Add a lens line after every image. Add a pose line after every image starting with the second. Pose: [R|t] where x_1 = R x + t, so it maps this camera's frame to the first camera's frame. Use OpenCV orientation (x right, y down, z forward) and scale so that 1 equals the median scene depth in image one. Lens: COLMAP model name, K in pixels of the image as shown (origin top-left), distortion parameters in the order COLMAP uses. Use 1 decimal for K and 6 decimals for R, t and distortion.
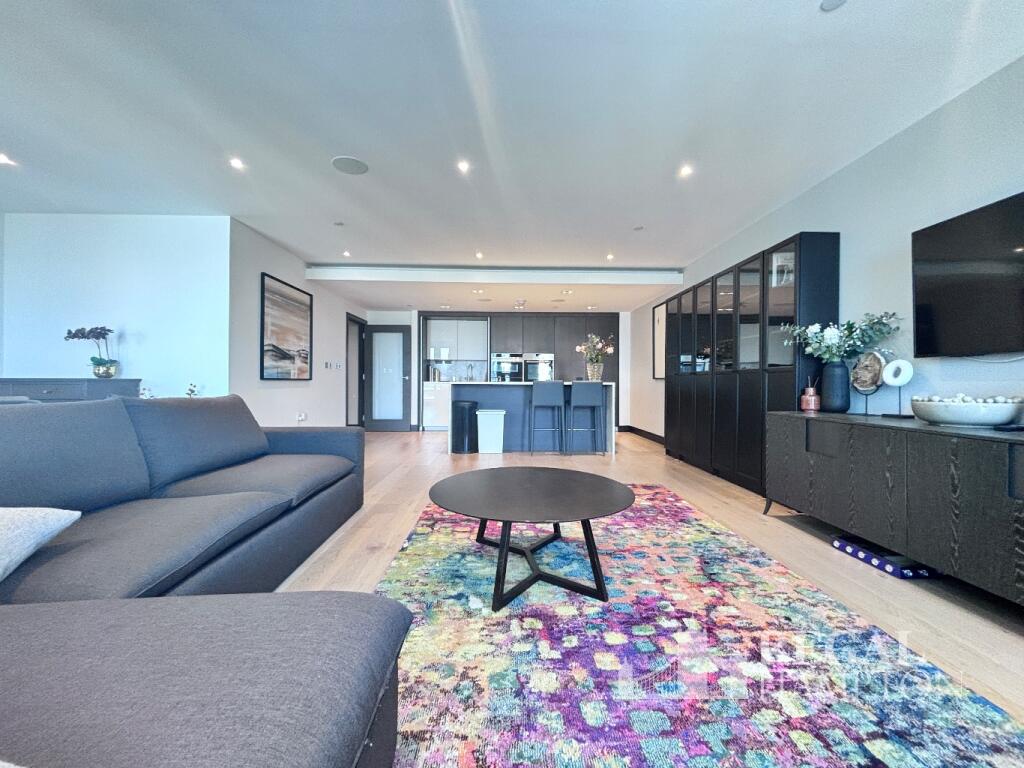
lens RADIAL K [[411.9, 0, 510.7], [0, 411.9, 382.0], [0, 0, 1]] dist [0.002627, -0.000132]
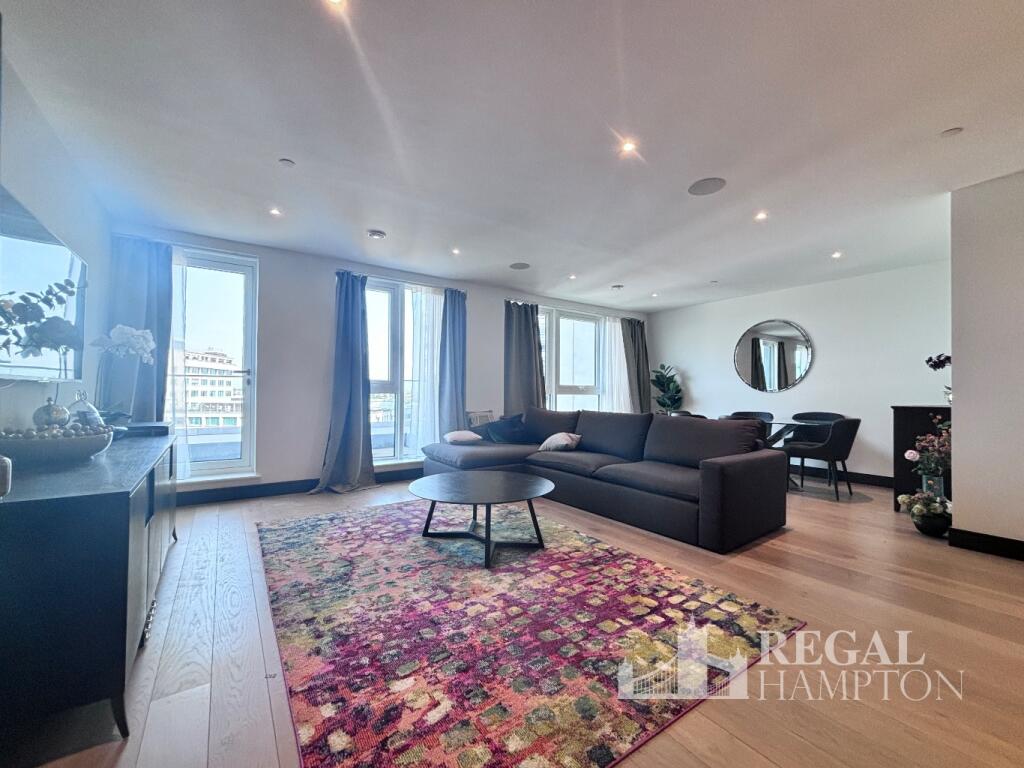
lens RADIAL K [[411.9, 0, 511.7], [0, 411.9, 386.7], [0, 0, 1]] dist [0.002627, -0.000132]
pose [[-0.832650, -0.019182, -0.553467, 0.649196], [-0.012260, 0.999793, -0.016207, -0.044336], [0.553664, -0.006709, -0.832713, 1.933553]]
